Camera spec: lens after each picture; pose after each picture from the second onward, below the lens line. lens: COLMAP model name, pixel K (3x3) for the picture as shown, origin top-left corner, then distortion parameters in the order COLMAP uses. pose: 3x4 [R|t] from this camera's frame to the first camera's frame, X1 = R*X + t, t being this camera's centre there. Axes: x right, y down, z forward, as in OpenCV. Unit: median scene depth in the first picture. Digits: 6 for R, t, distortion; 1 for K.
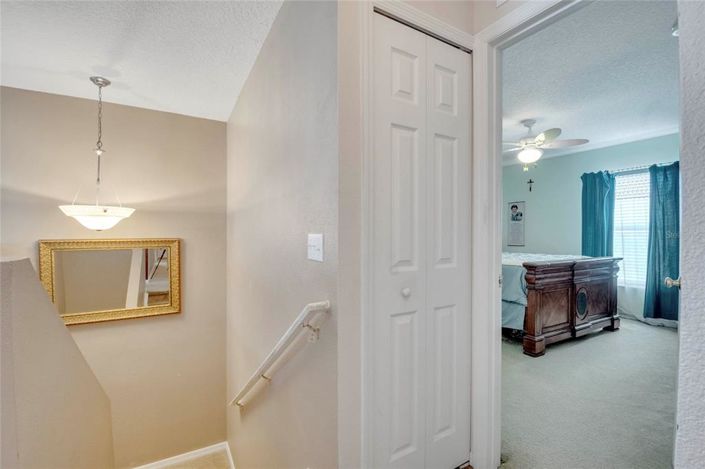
lens RADIAL K [[310.3, 0, 348.8], [0, 310.3, 237.4], [0, 0, 1]] dist [0.003105, -0.013334]
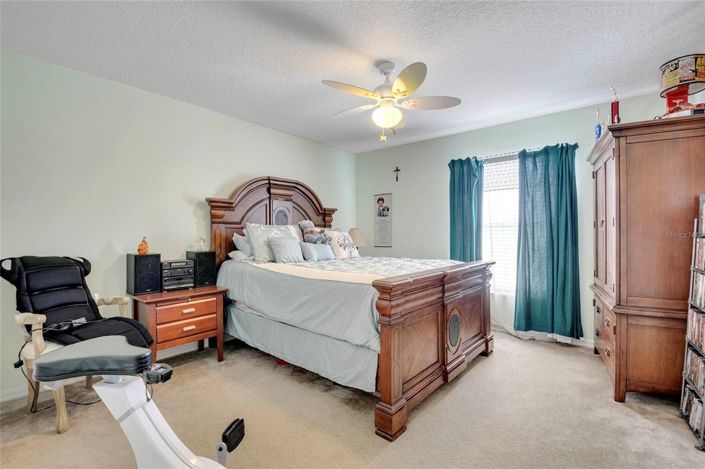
lens RADIAL K [[310.3, 0, 348.8], [0, 310.3, 237.4], [0, 0, 1]] dist [0.003105, -0.013334]
pose [[0.941278, -0.011912, 0.337423, 0.243130], [0.010682, 0.999928, 0.005503, -0.004906], [-0.337464, -0.001575, 0.941337, 0.348001]]
